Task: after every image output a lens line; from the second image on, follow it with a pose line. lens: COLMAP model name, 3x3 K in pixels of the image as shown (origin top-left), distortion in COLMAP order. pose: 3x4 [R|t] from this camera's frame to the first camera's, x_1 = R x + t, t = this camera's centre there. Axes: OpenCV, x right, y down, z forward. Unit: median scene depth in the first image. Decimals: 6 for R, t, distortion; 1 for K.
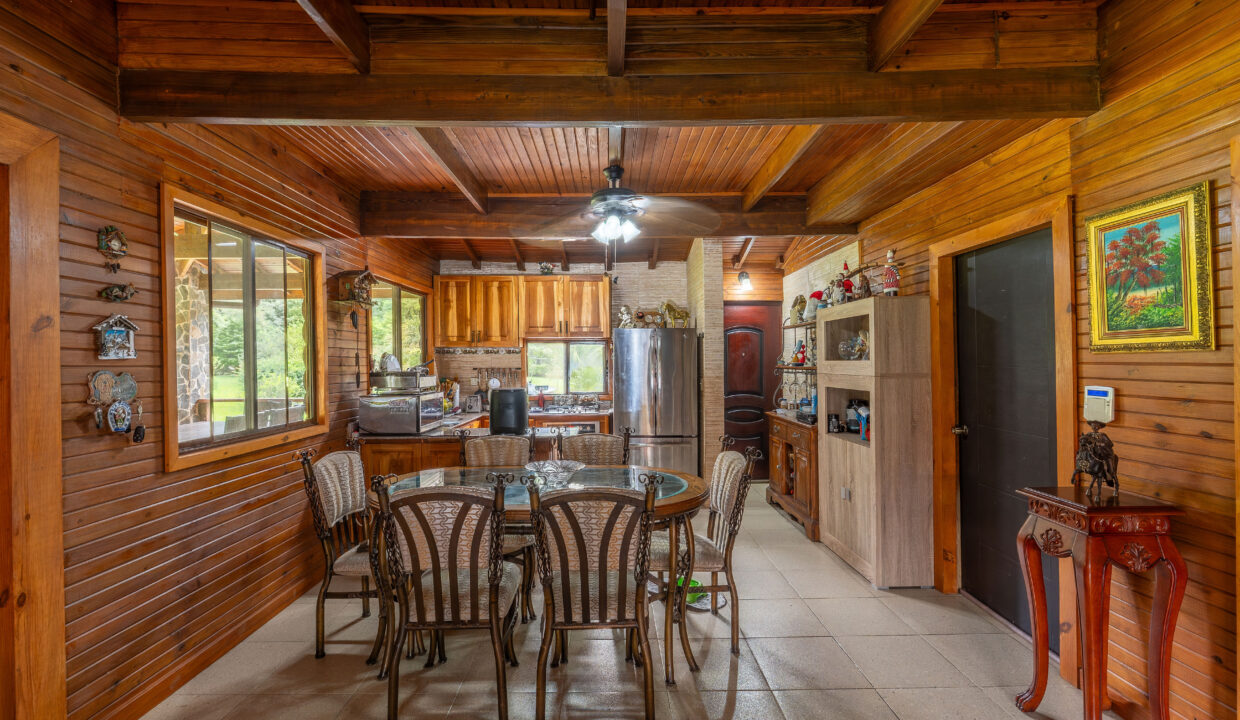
lens RADIAL K [[541.2, 0, 611.9], [0, 541.2, 359.2], [0, 0, 1]] dist [-0.001196, -0.000387]
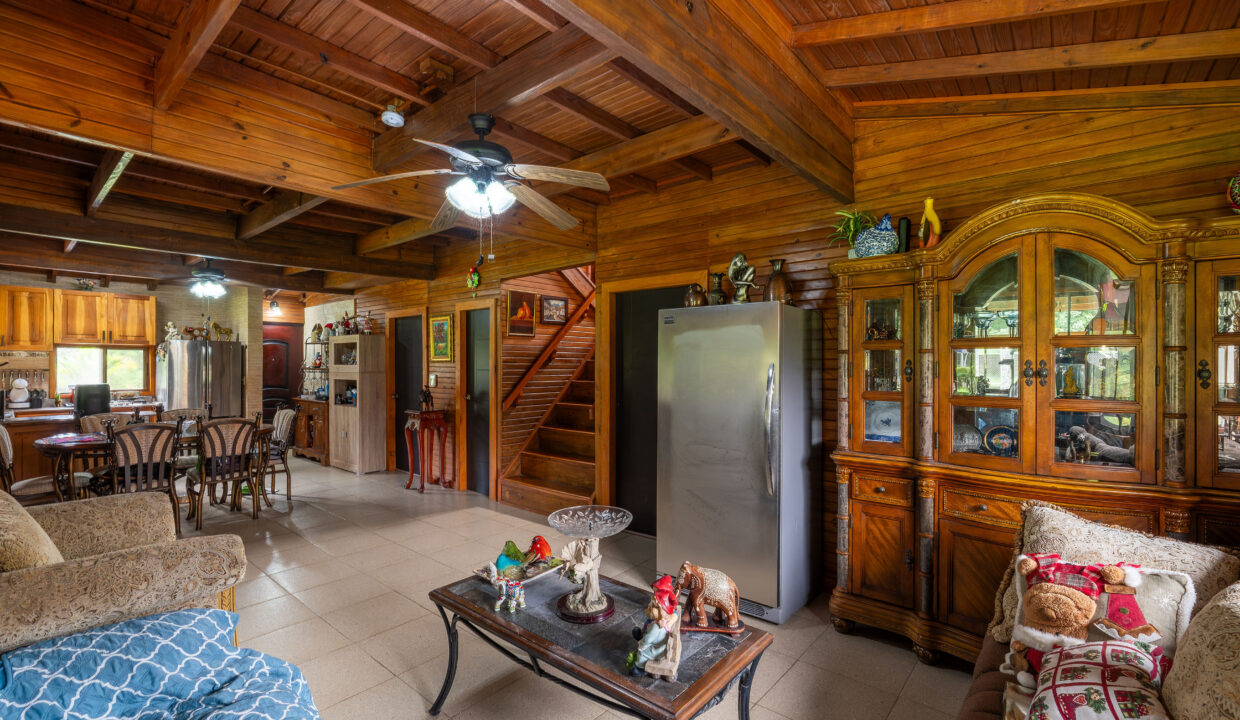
lens RADIAL K [[531.6, 0, 620.7], [0, 531.6, 361.1], [0, 0, 1]] dist [-0.007201, -0.000474]
pose [[0.644230, 0.010114, 0.764765, -0.612758], [-0.009232, 0.999943, -0.005447, -0.015622], [-0.764776, -0.003552, 0.644286, -1.555937]]
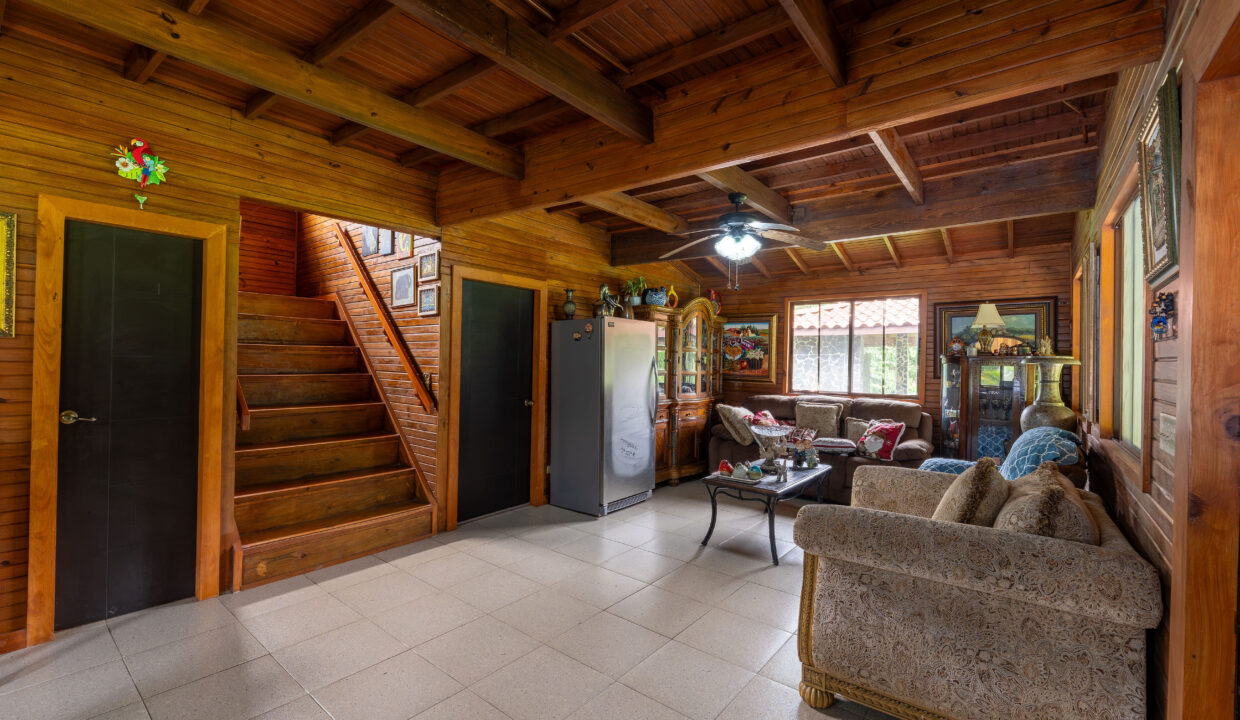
lens RADIAL K [[523.9, 0, 613.5], [0, 523.9, 350.6], [0, 0, 1]] dist [-0.000644, -0.000017]
pose [[-0.777905, 0.007657, 0.628336, -0.710886], [-0.015495, 0.999388, -0.031363, 0.026383], [-0.628191, -0.034134, -0.777310, 0.829651]]
